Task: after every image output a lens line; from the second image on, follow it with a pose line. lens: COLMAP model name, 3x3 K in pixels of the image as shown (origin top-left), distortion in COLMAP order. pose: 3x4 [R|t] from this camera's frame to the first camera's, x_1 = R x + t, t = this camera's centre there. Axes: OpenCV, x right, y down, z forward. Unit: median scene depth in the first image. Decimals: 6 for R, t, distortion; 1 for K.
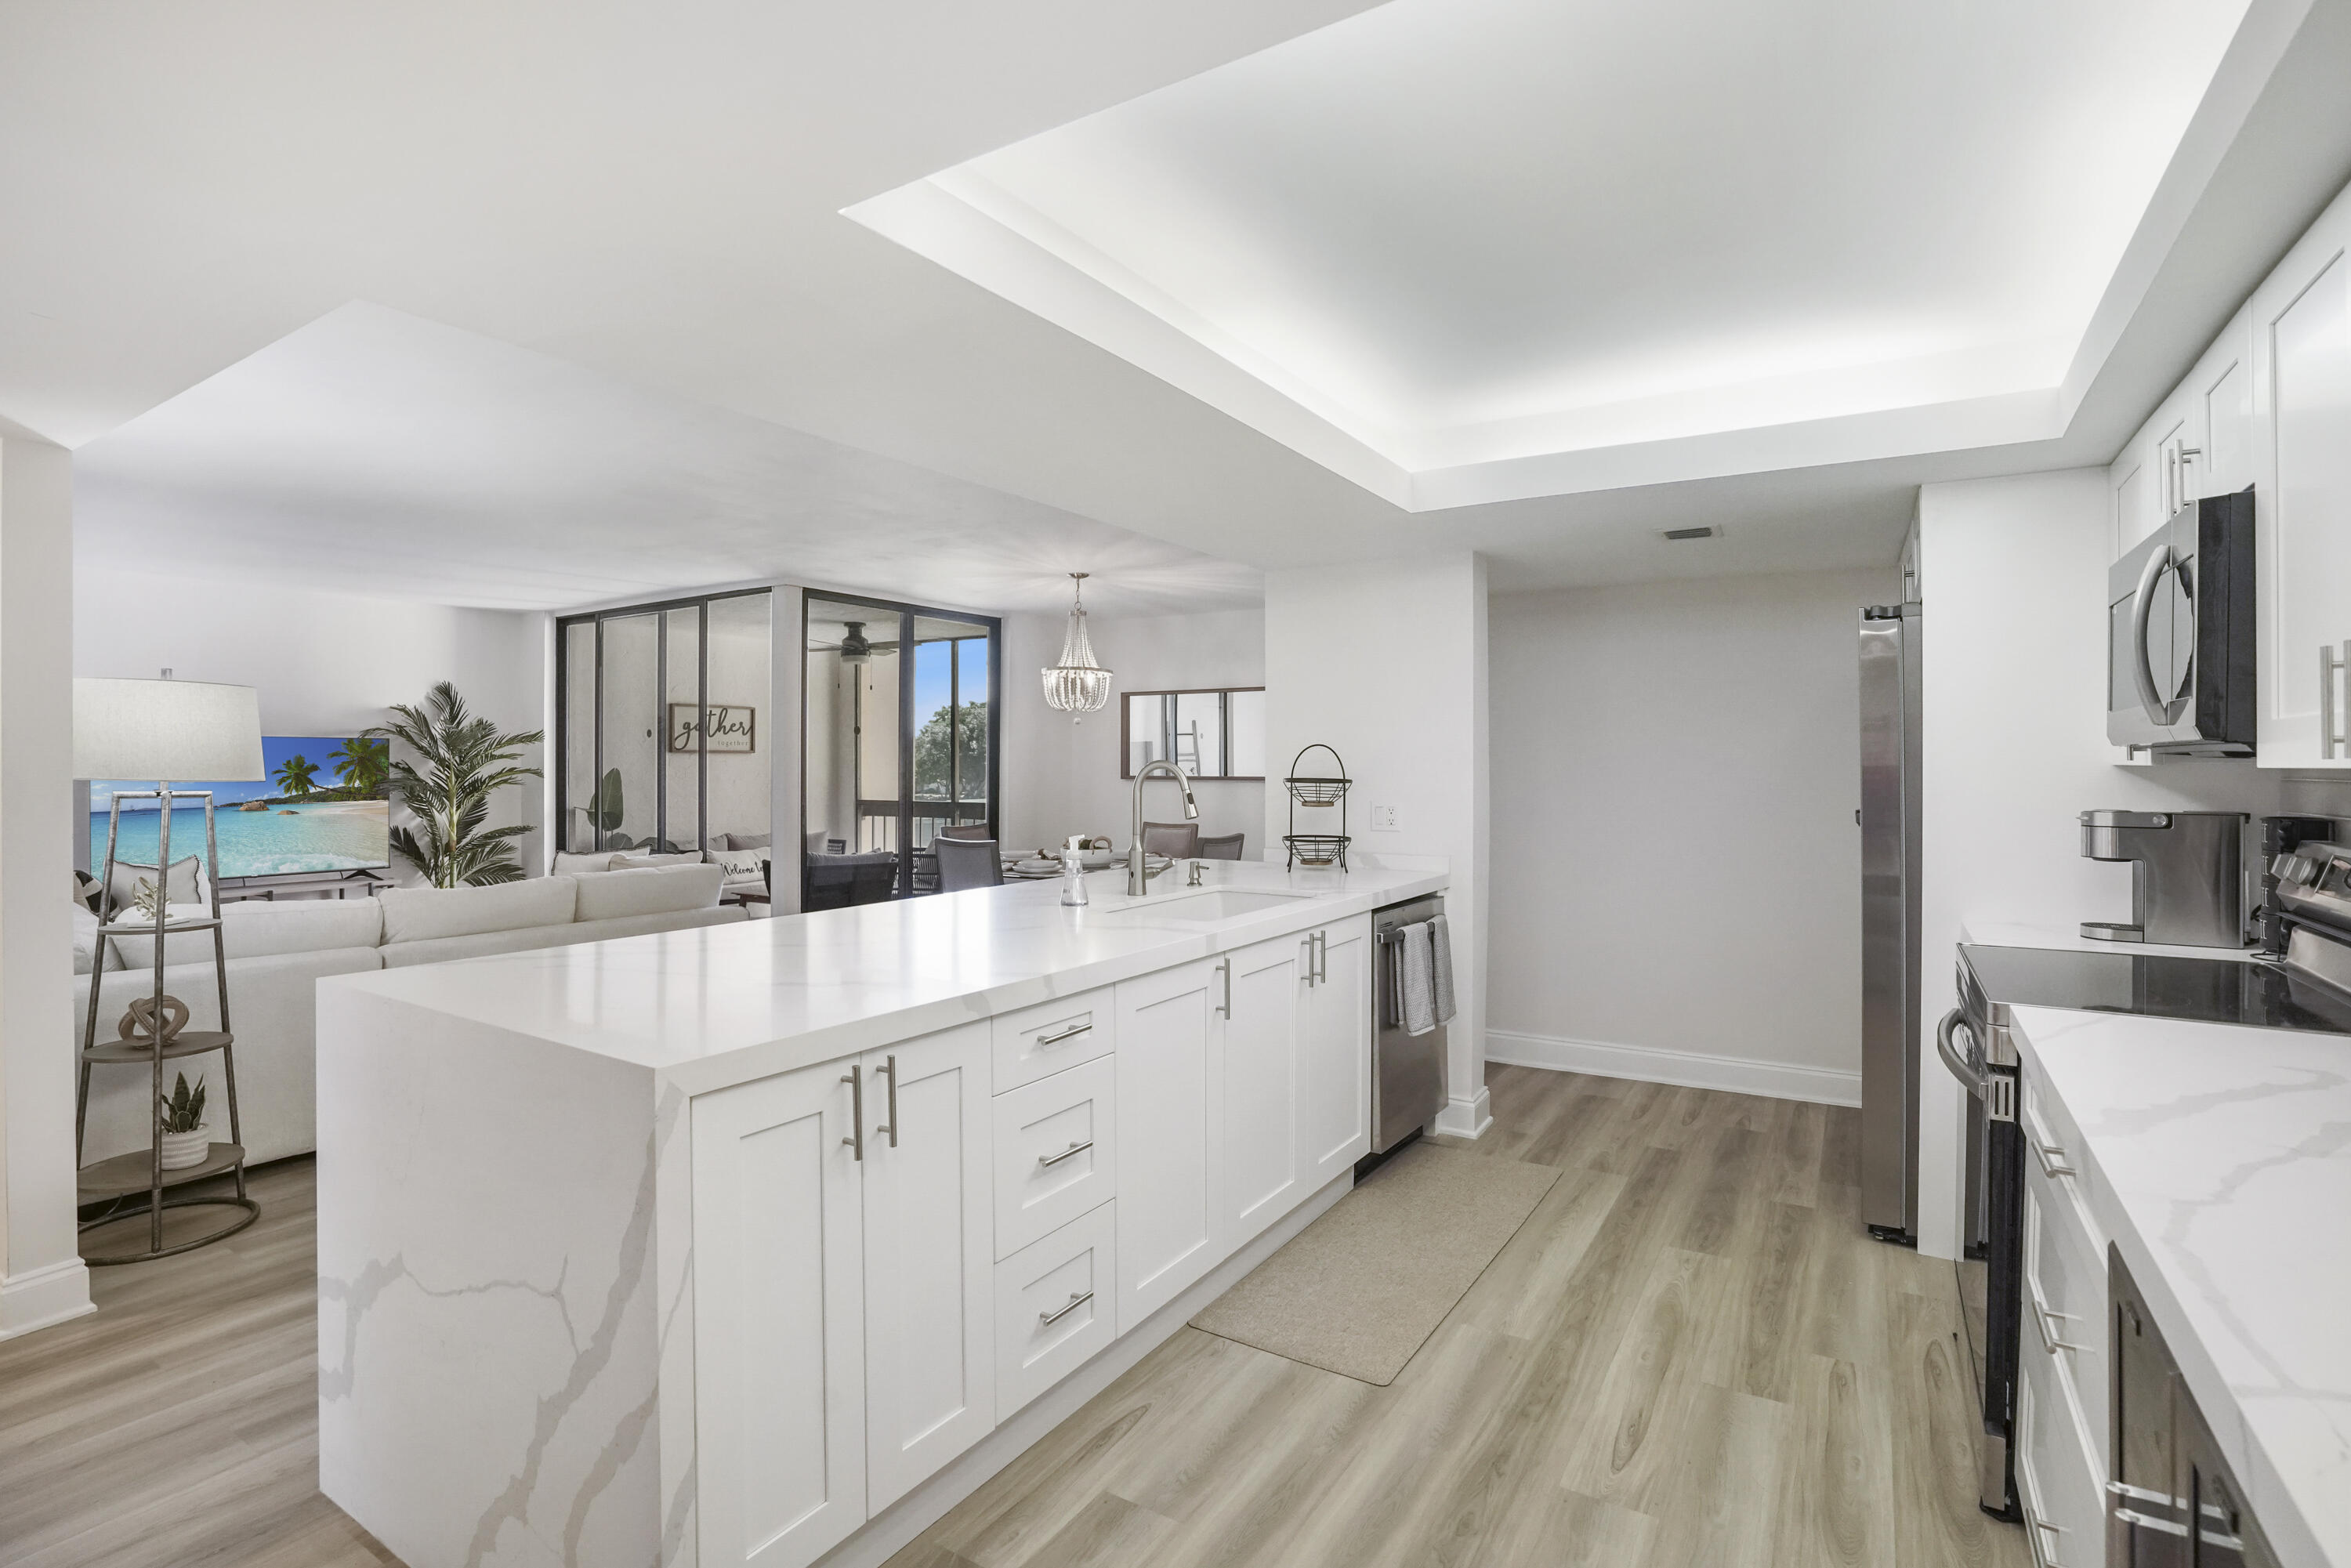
lens RADIAL K [[1103.2, 0, 1171.7], [0, 1103.2, 759.8], [0, 0, 1]] dist [-0.047265, 0.012321]
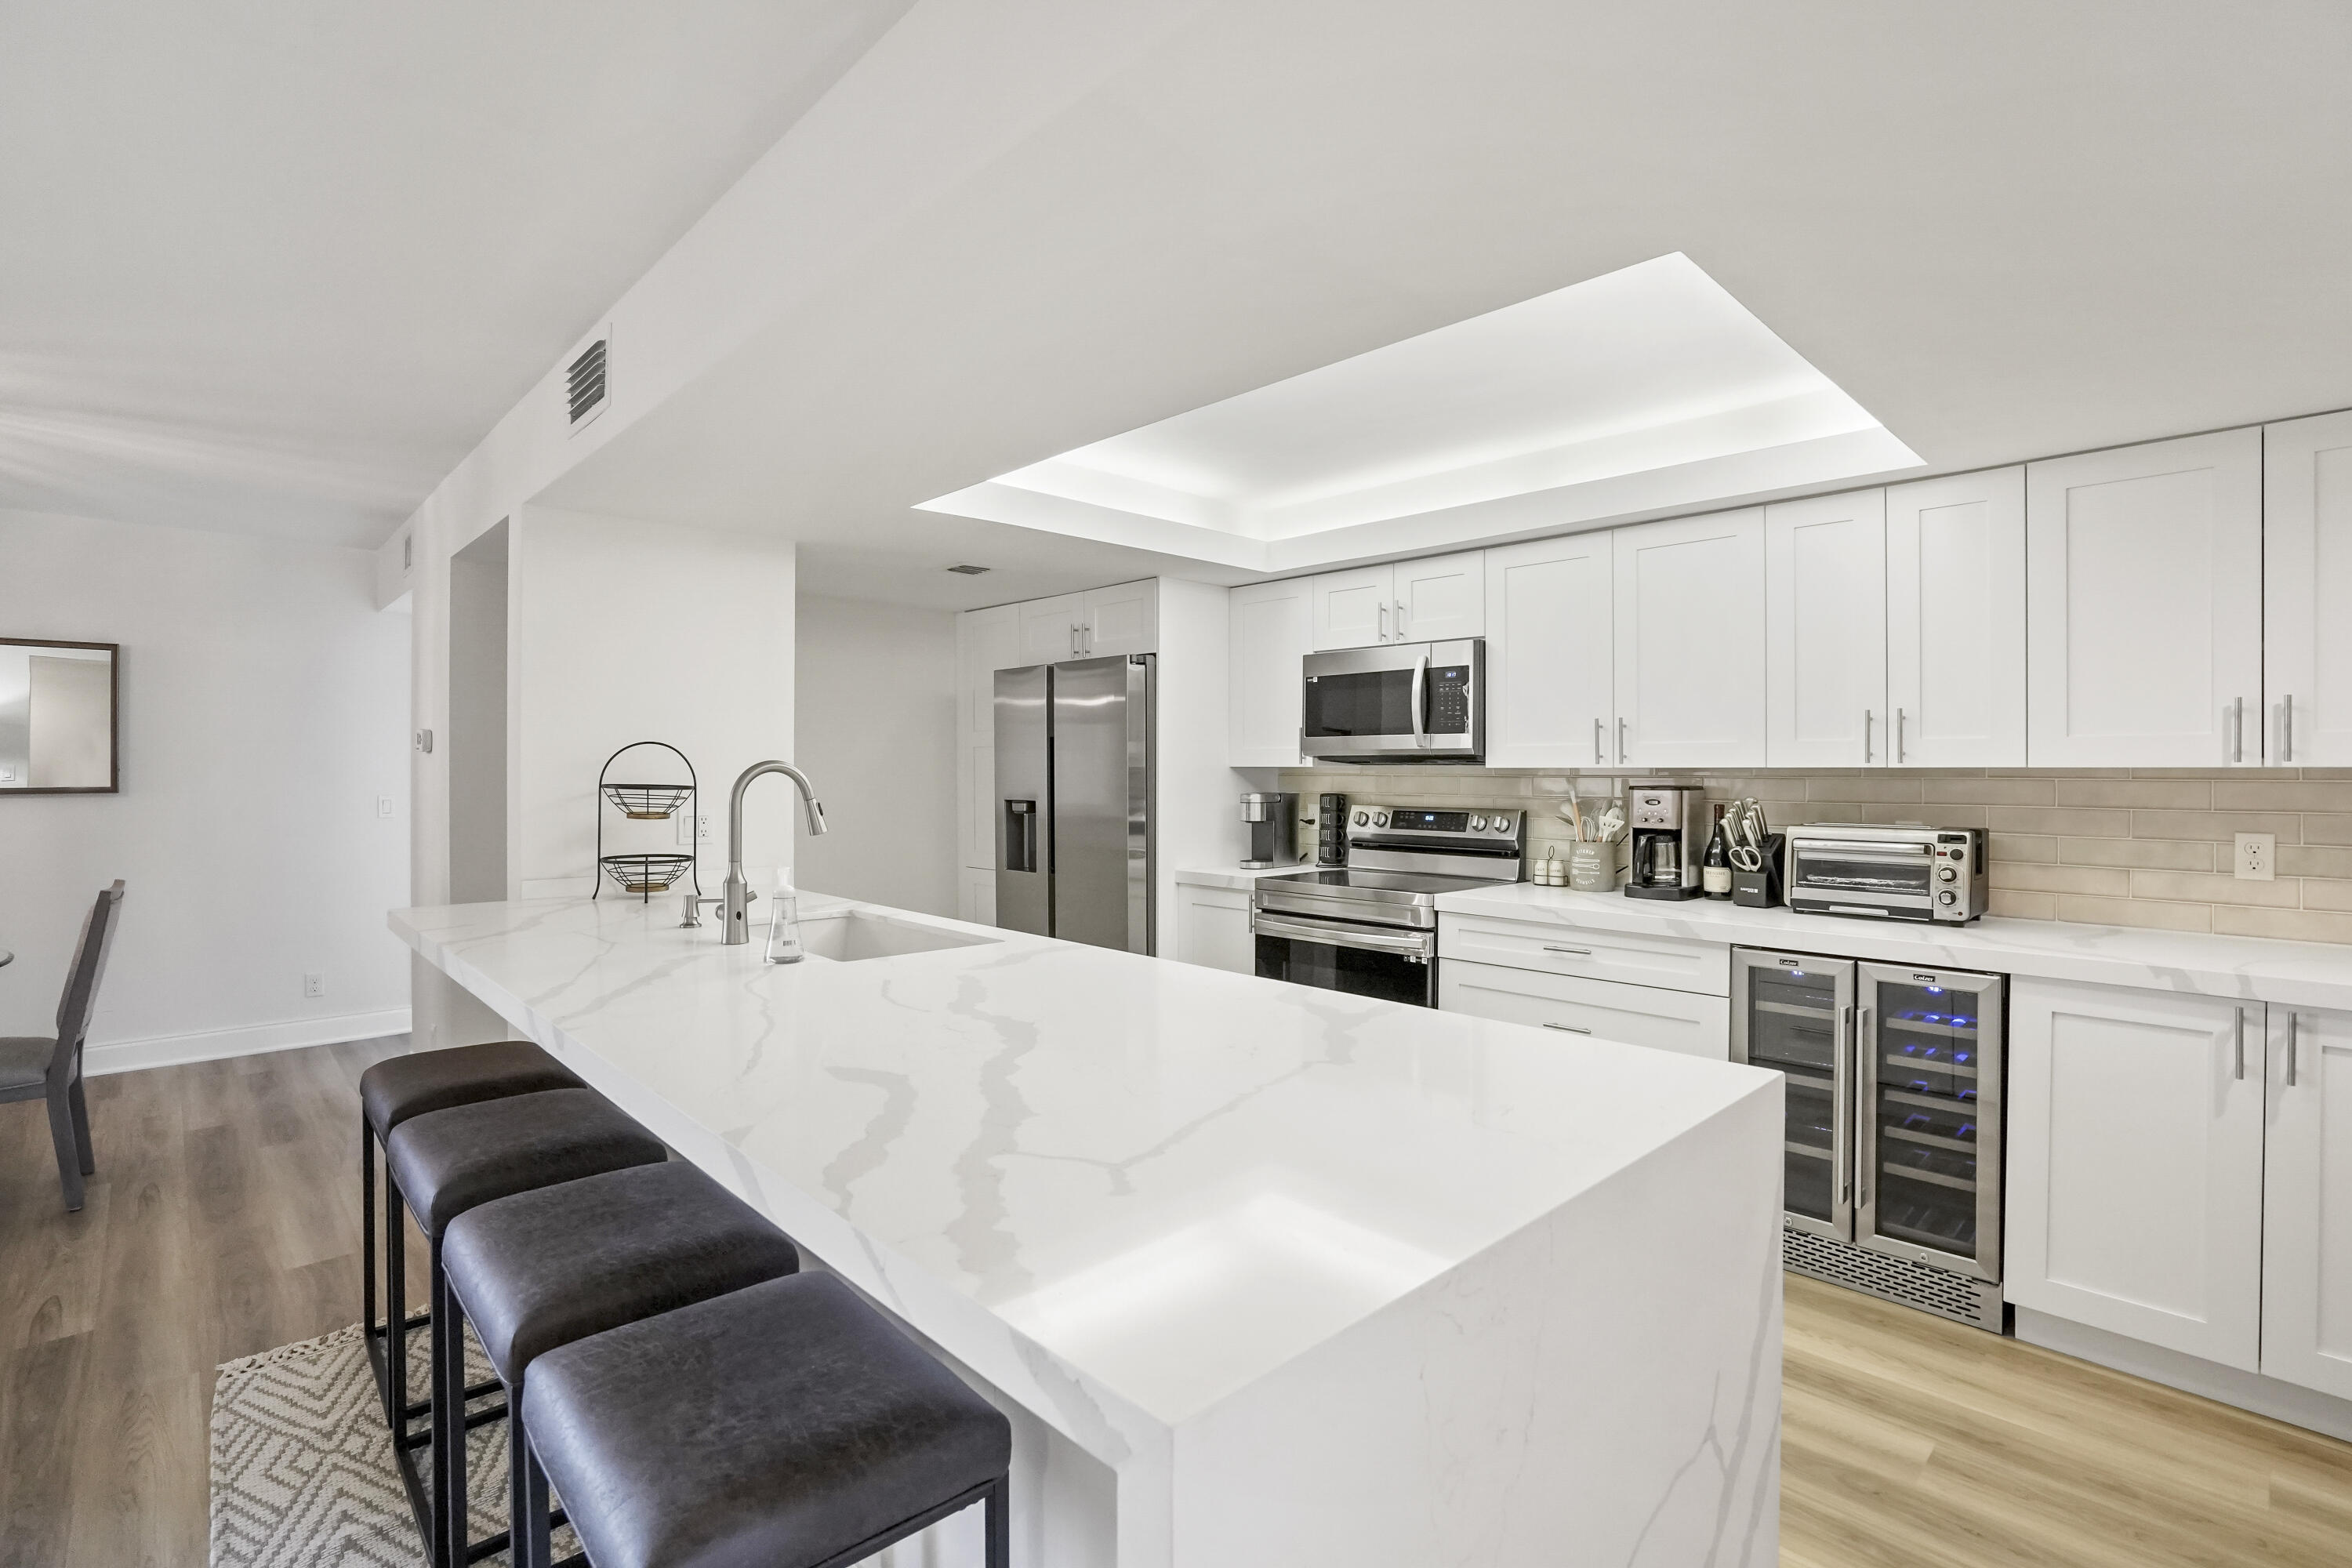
lens RADIAL K [[1103.7, 0, 1124.4], [0, 1103.7, 766.5], [0, 0, 1]] dist [-0.047265, 0.012321]
pose [[0.273003, -0.002467, 0.962010, -0.757474], [-0.003010, 0.999990, 0.003419, 0.000332], [-0.962008, -0.003829, 0.272993, 0.626226]]
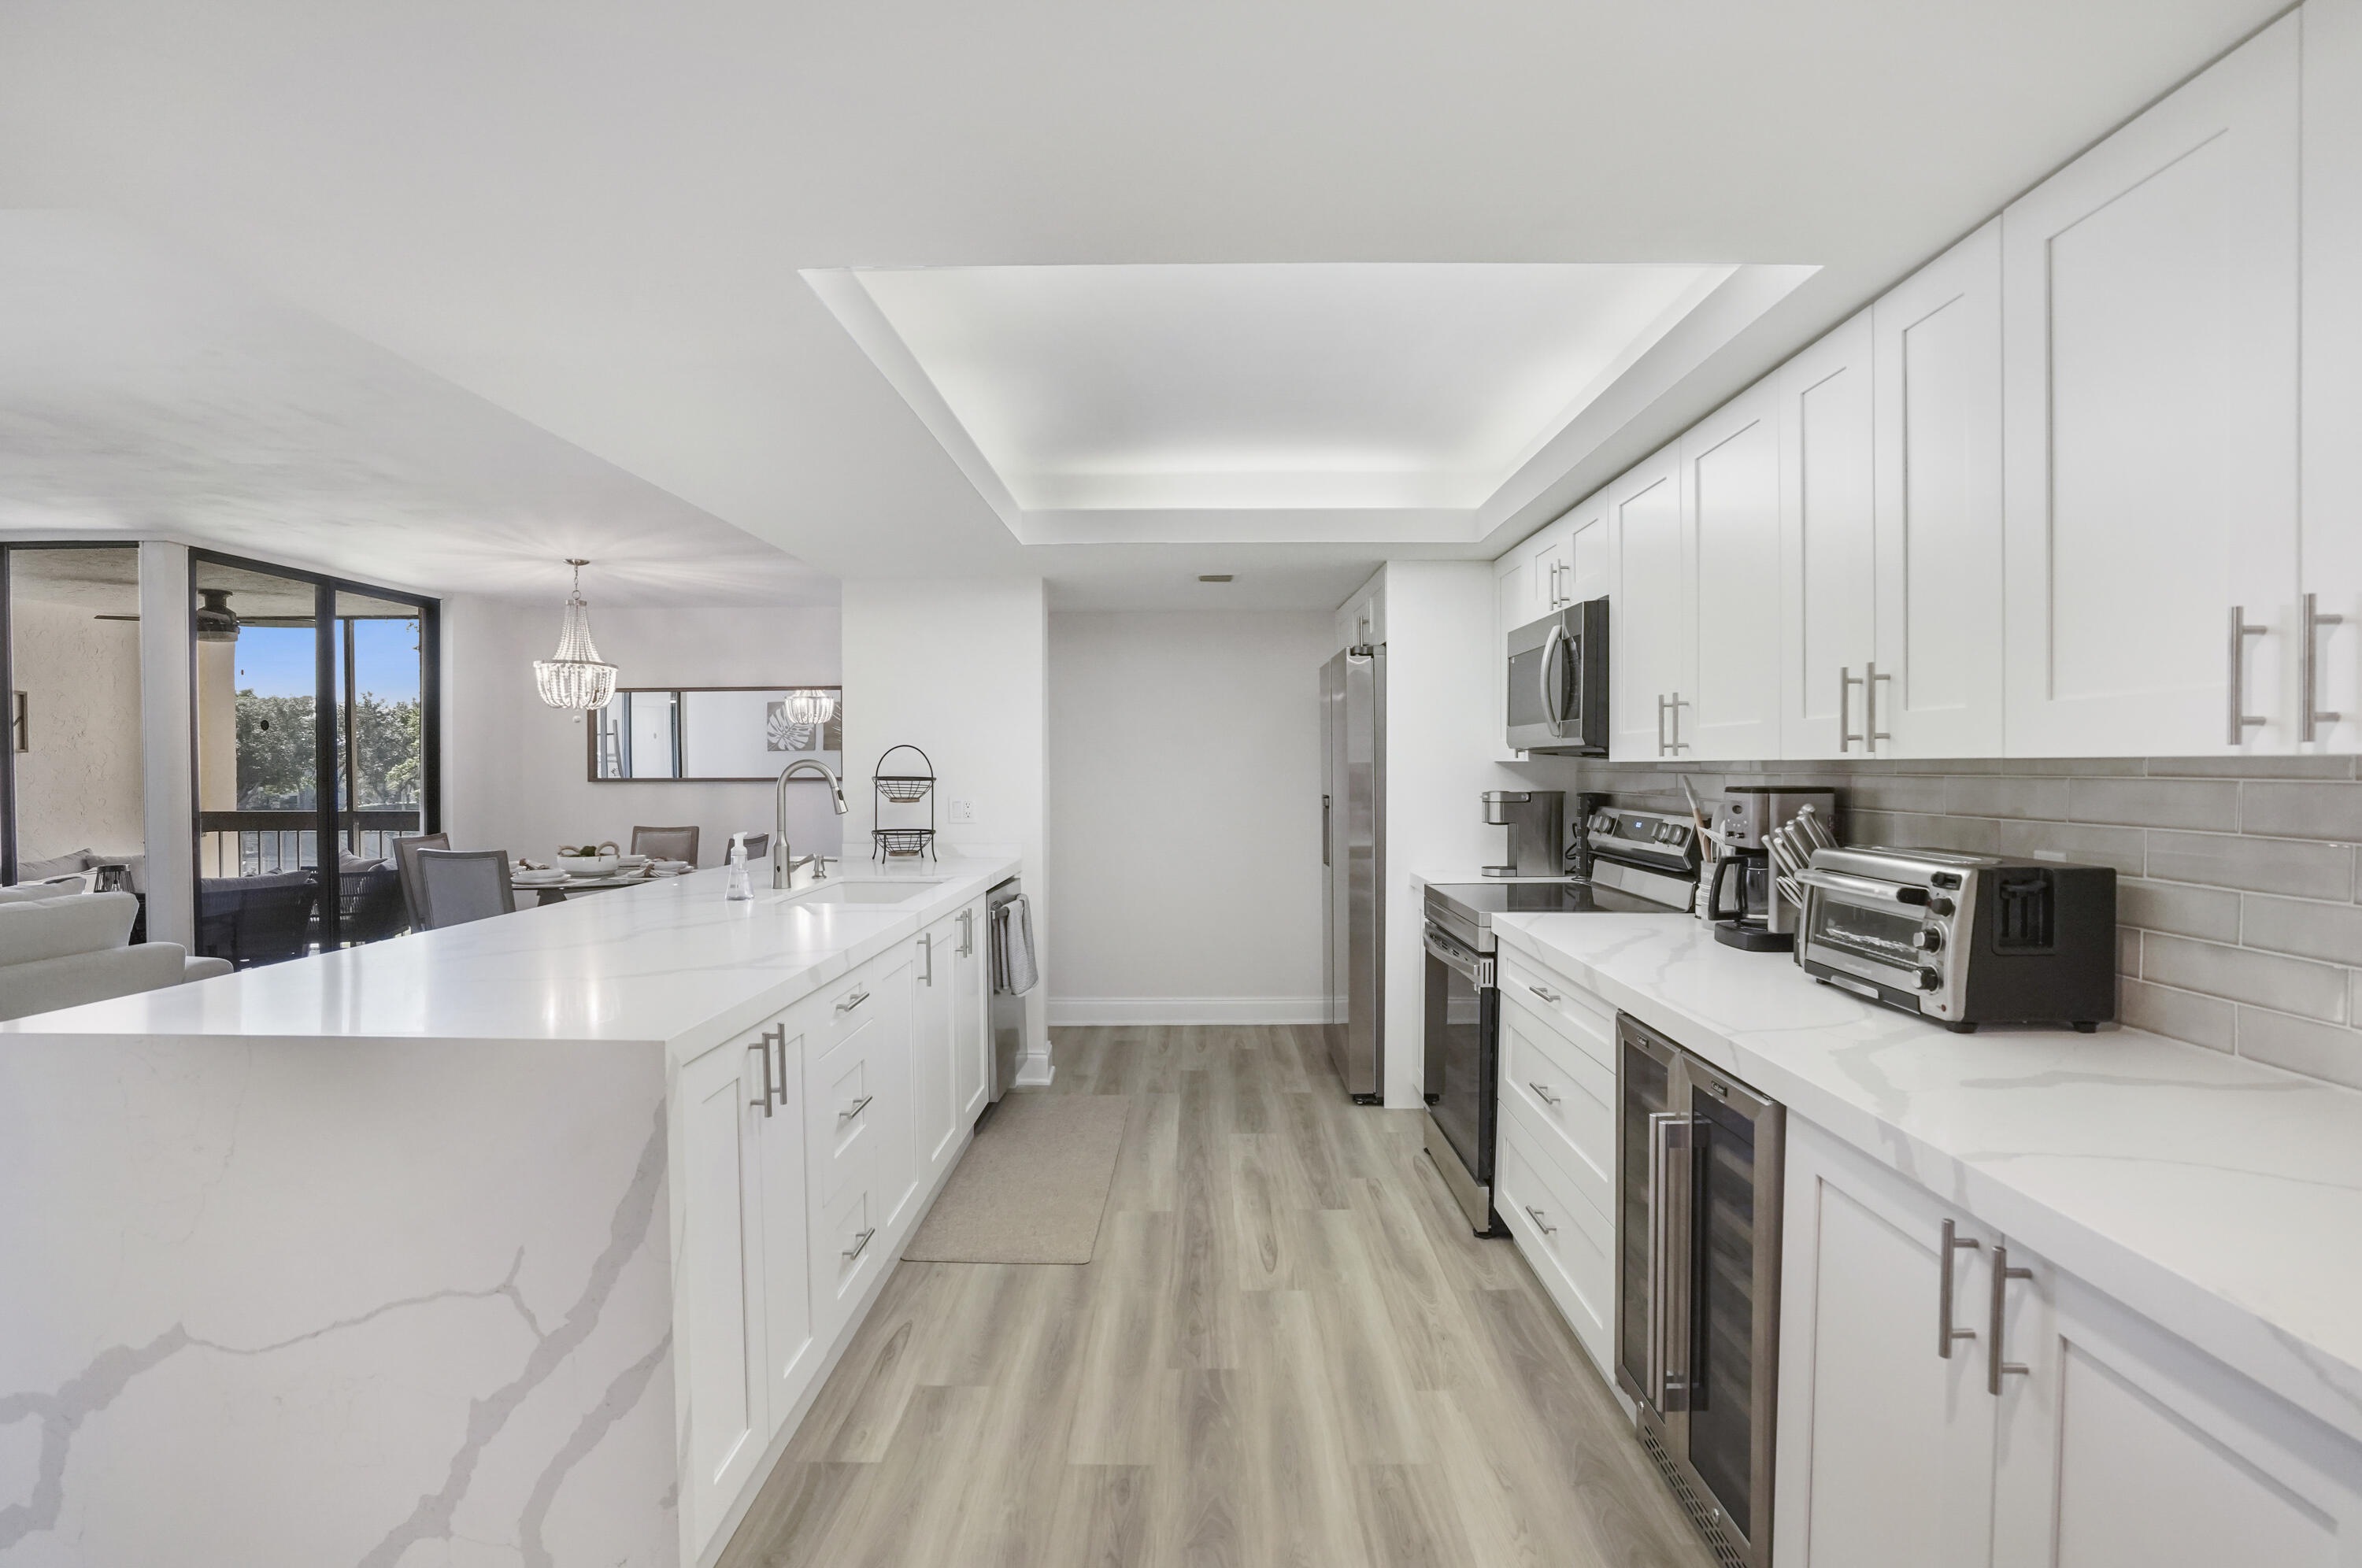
lens RADIAL K [[1108.3, 0, 1167.1], [0, 1108.3, 787.8], [0, 0, 1]] dist [-0.047265, 0.012321]
pose [[0.860599, -0.014574, 0.509075, -0.281269], [0.002292, 0.999691, 0.024744, 0.002320], [-0.509279, -0.020127, 0.860366, -0.091269]]
